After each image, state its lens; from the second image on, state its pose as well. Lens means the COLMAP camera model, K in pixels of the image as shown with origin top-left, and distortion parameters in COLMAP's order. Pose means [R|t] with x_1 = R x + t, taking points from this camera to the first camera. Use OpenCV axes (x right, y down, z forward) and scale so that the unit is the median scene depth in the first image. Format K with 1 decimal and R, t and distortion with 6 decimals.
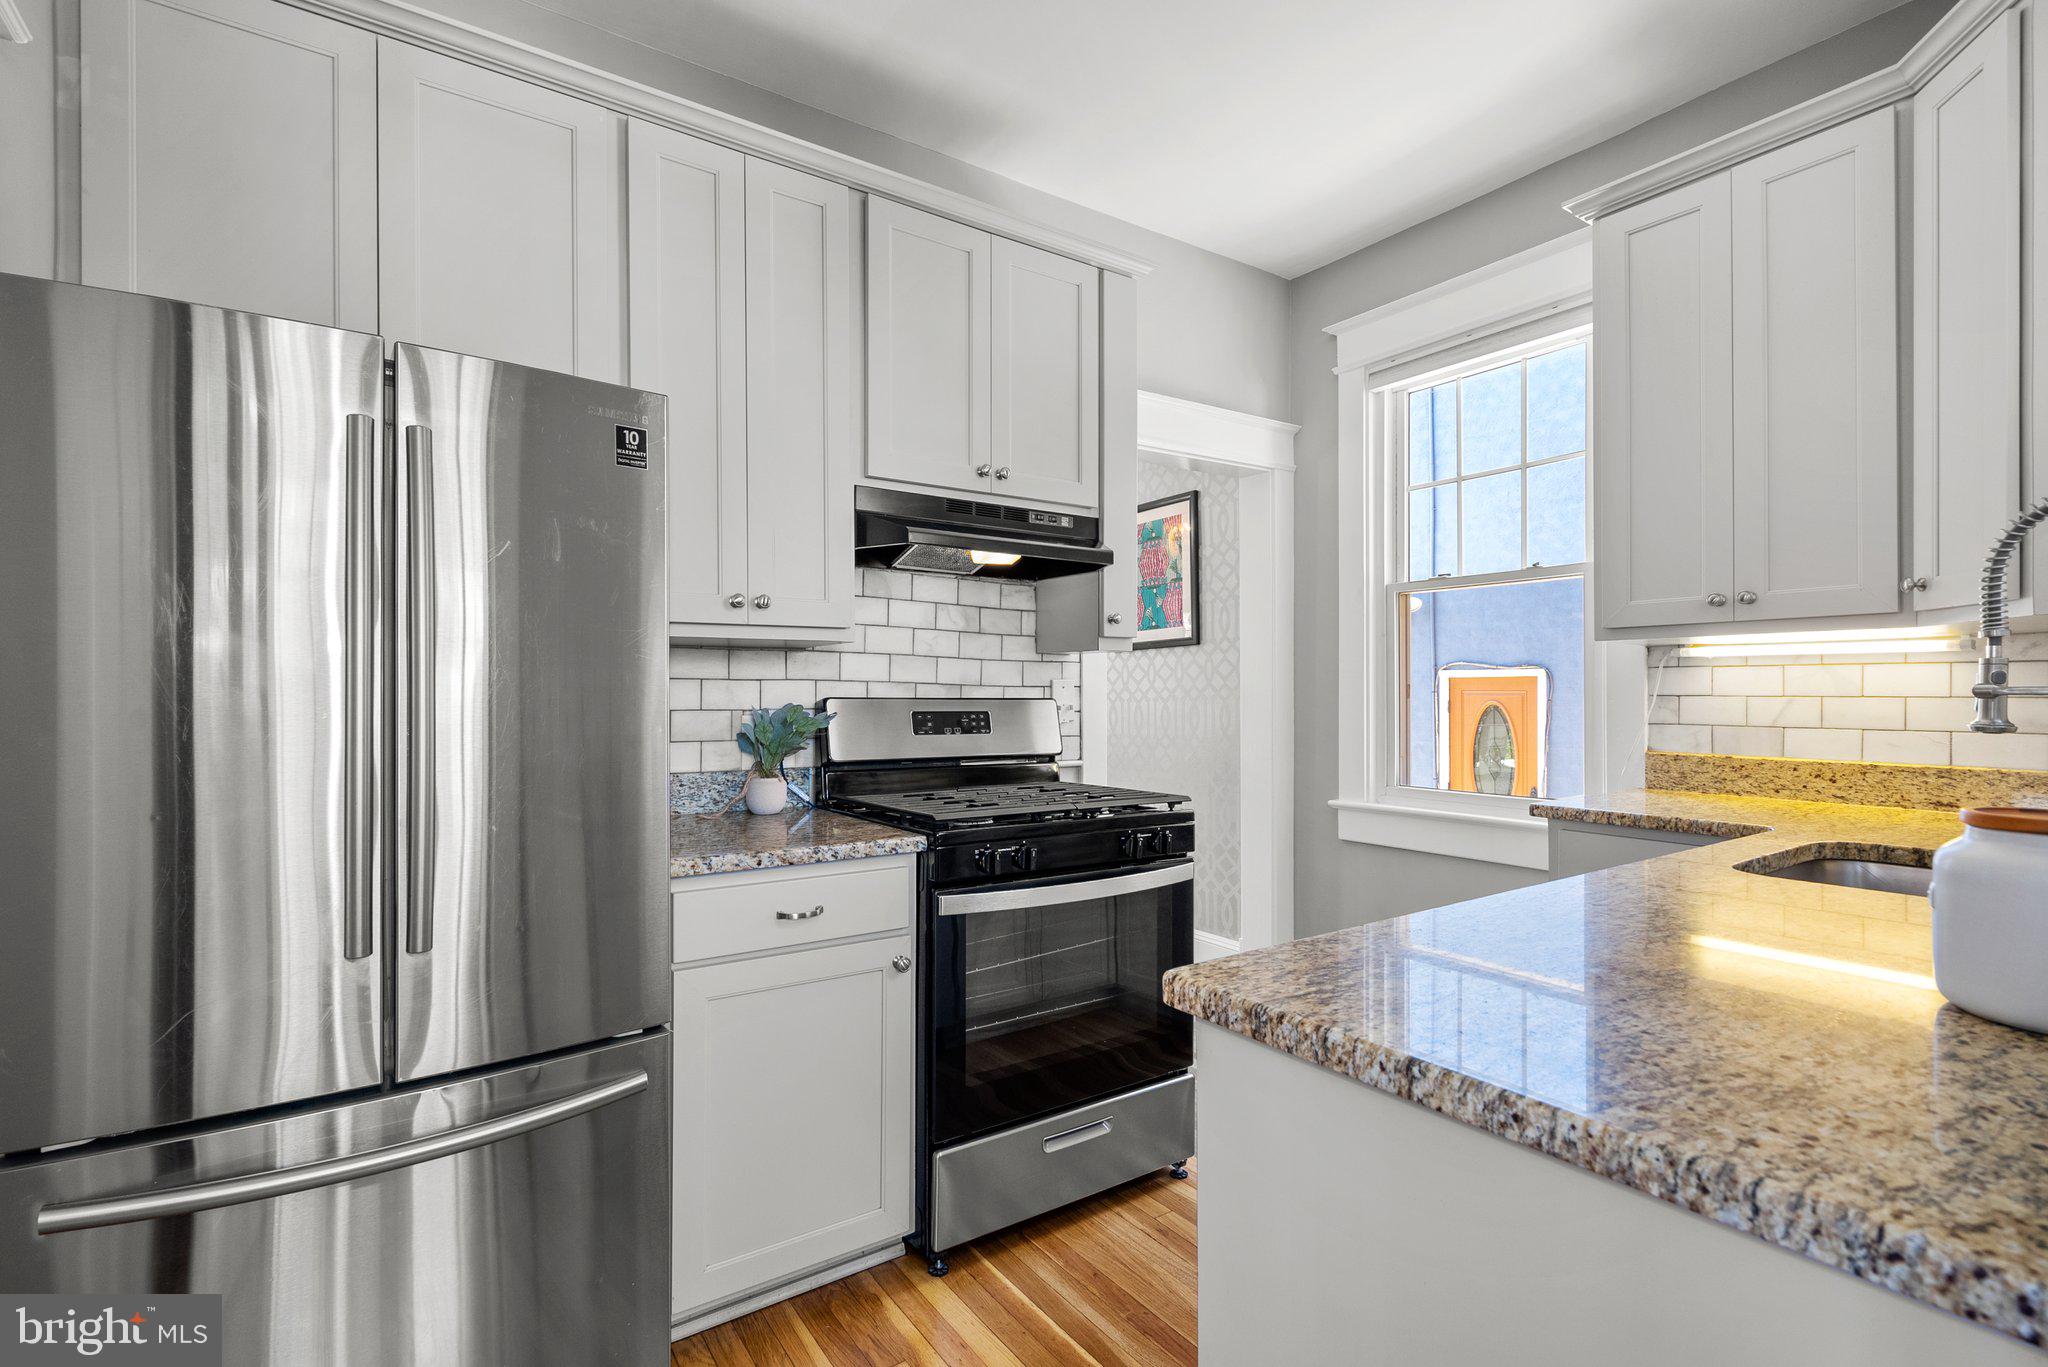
lens RADIAL K [[945.8, 0, 1008.9], [0, 945.8, 685.7], [0, 0, 1]] dist [-0.004672, 0.000559]
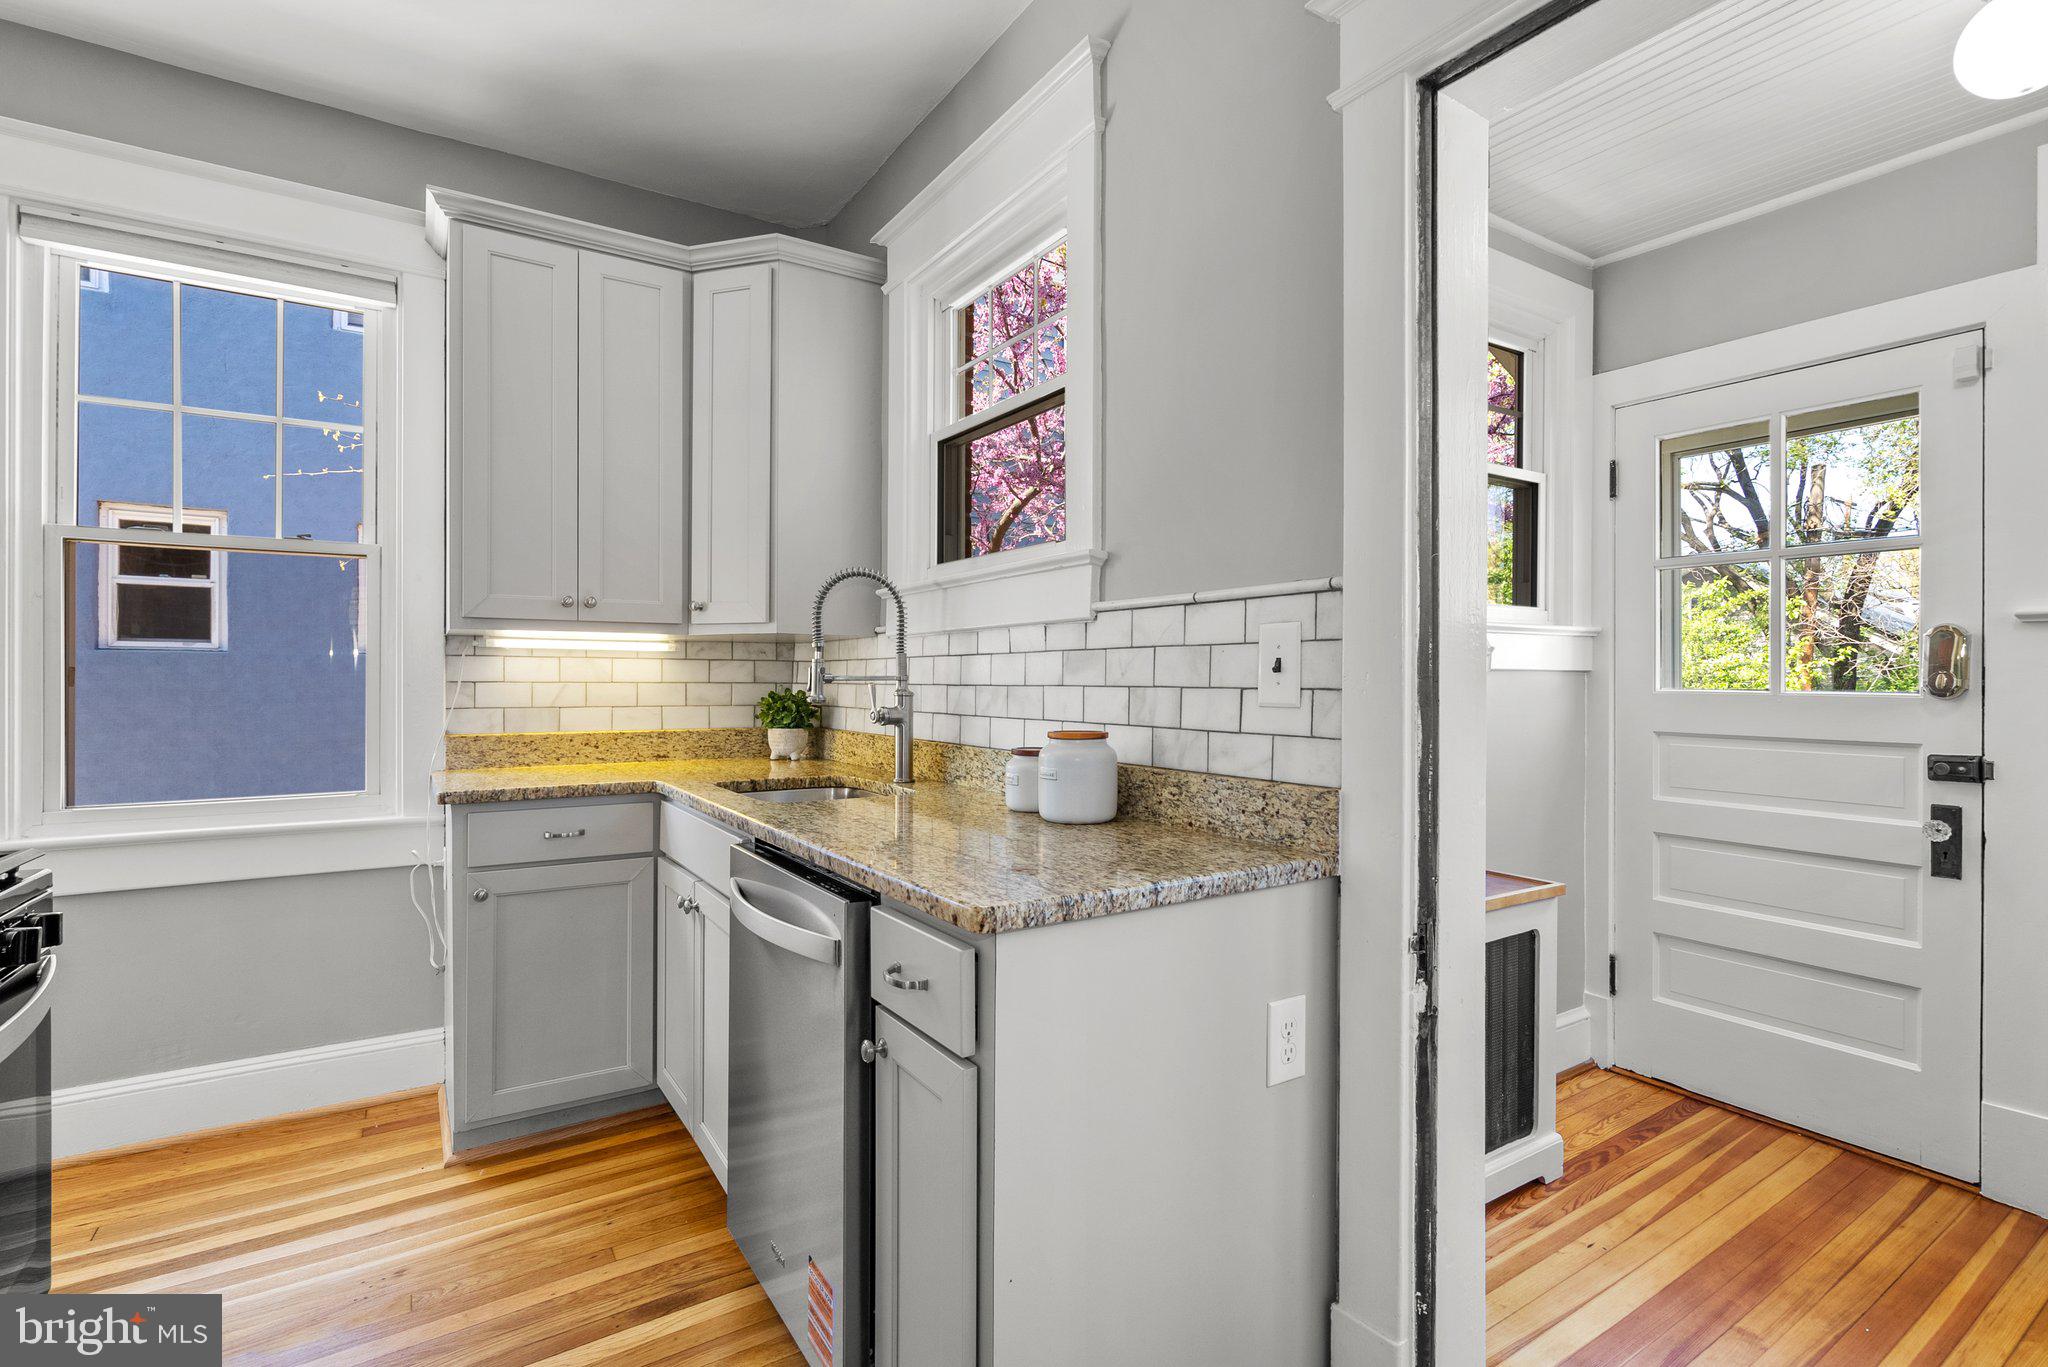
lens RADIAL K [[945.8, 0, 1030.4], [0, 945.8, 673.4], [0, 0, 1]] dist [-0.004672, 0.000559]
pose [[0.010758, 0.009808, 0.999894, -0.443105], [-0.007782, 0.999922, -0.009725, 0.007334], [-0.999912, -0.007677, 0.010834, 0.399881]]
